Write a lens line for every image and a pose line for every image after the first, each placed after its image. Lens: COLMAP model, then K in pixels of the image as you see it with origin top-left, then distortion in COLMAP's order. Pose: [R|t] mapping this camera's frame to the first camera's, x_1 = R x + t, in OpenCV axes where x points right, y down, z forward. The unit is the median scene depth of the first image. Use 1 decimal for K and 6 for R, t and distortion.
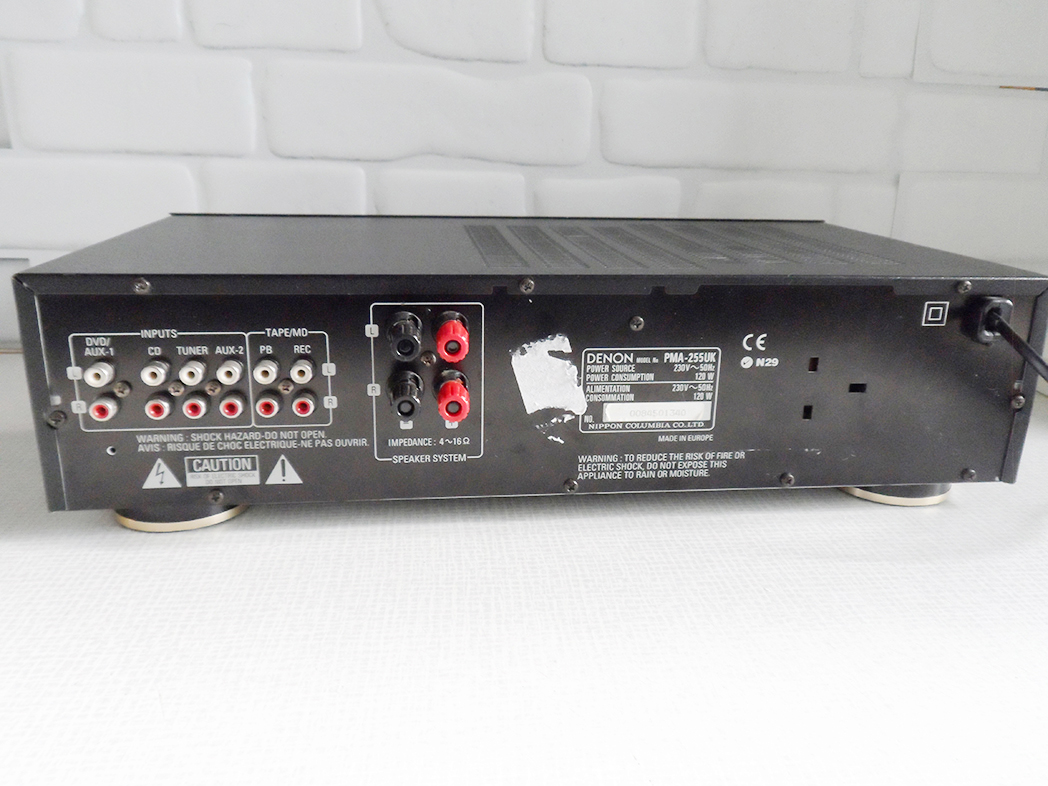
lens RADIAL K [[860.6, 0, 529.7], [0, 860.6, 394.2], [0, 0, 1]] dist [0.024996, -0.055430]
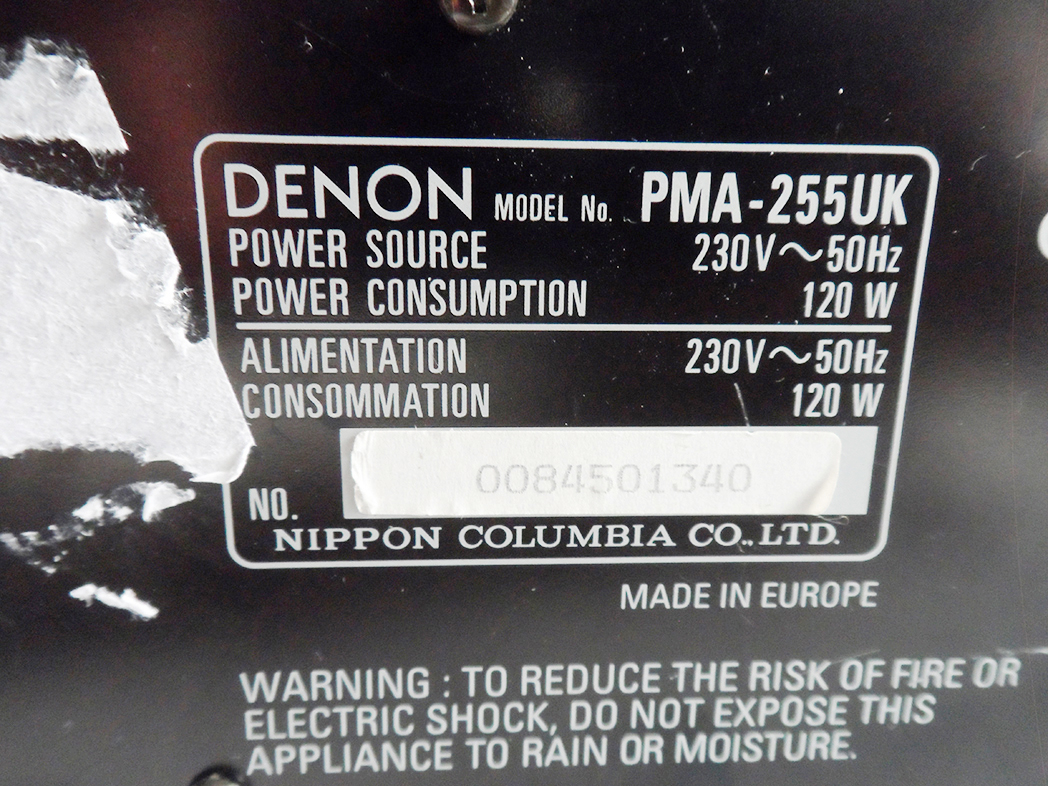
lens RADIAL K [[860.6, 0, 524.7], [0, 860.6, 391.5], [0, 0, 1]] dist [0.024996, -0.055430]
pose [[0.997458, 0.011146, -0.070383, 0.144443], [-0.012667, 0.999695, -0.021198, 0.005550], [0.070125, 0.022035, 0.997295, 0.806291]]
